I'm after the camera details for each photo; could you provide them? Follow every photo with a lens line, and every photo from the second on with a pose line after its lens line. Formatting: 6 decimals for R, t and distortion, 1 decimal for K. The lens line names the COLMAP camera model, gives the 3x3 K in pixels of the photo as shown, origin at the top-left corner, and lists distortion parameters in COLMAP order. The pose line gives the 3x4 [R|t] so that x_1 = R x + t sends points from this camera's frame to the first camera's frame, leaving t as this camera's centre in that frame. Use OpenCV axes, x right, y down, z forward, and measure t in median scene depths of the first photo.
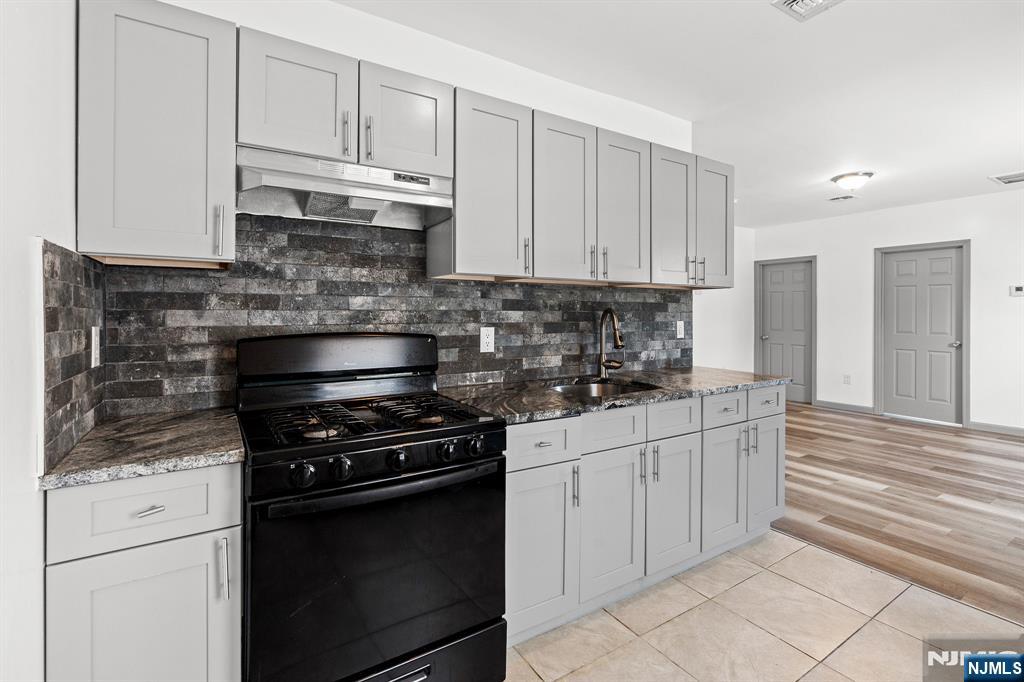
lens RADIAL K [[470.6, 0, 512.1], [0, 470.6, 314.3], [0, 0, 1]] dist [-0.001748, 0.000151]
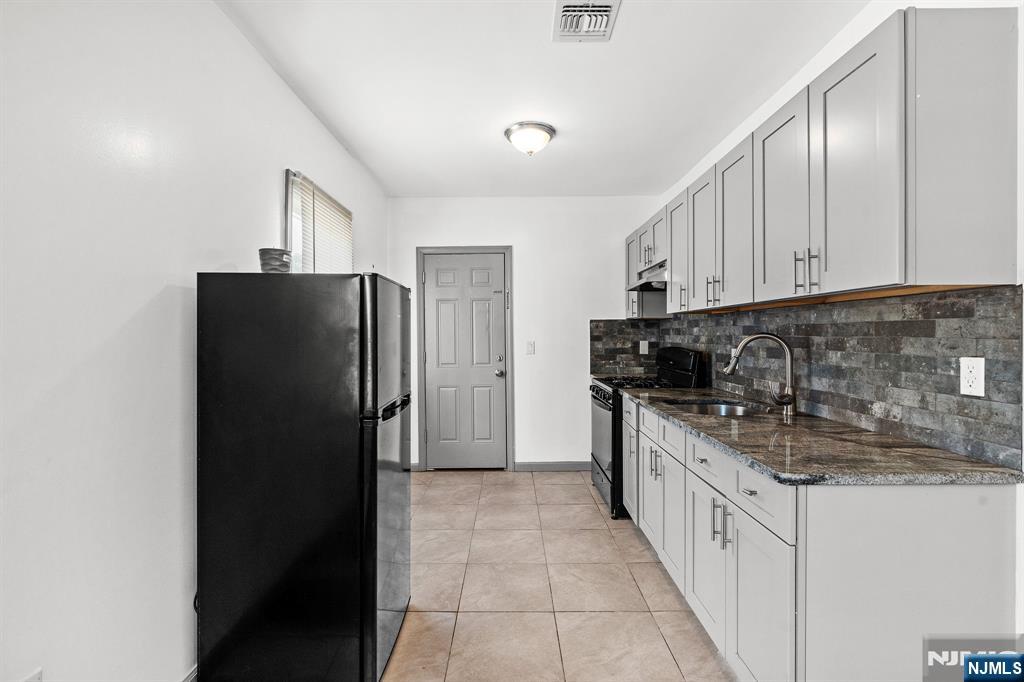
lens RADIAL K [[459.4, 0, 512.0], [0, 459.4, 341.0], [0, 0, 1]] dist [0.000974, 0.000449]
pose [[-0.534825, 0.013271, -0.844859, 1.166474], [0.001628, 0.999891, 0.014676, -0.010882], [0.844961, 0.006474, -0.534788, 1.036081]]
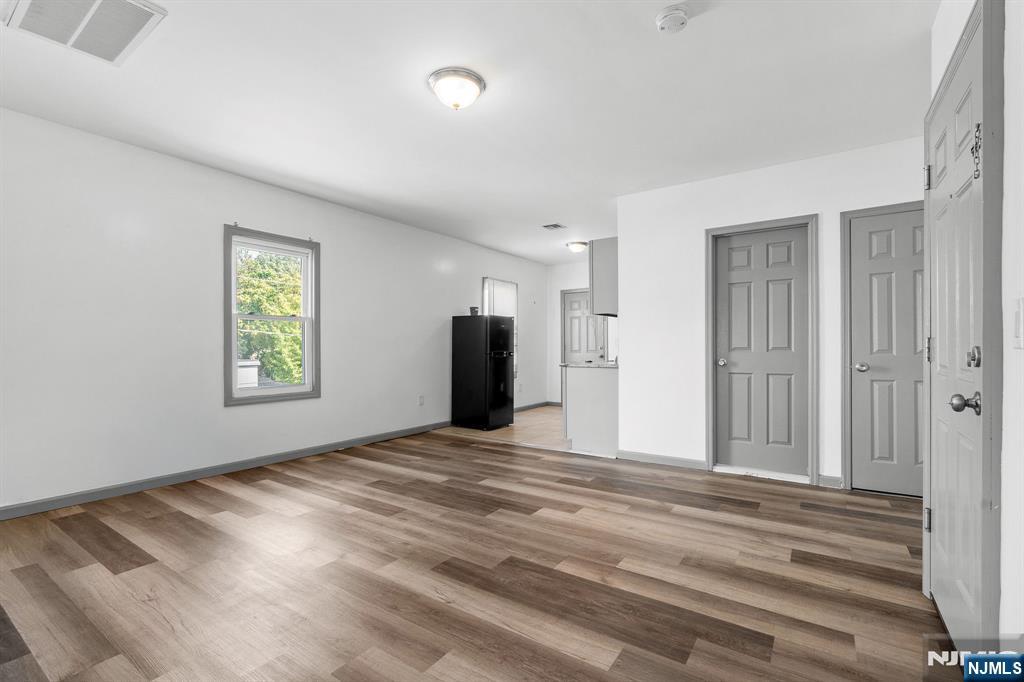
lens RADIAL K [[461.0, 0, 510.8], [0, 461.0, 344.5], [0, 0, 1]] dist [0.000810, 0.000953]
pose [[-0.918859, 0.000276, -0.394586, 1.561493], [0.002309, 0.999986, -0.004676, 0.065883], [0.394579, -0.005208, -0.918847, 2.713762]]
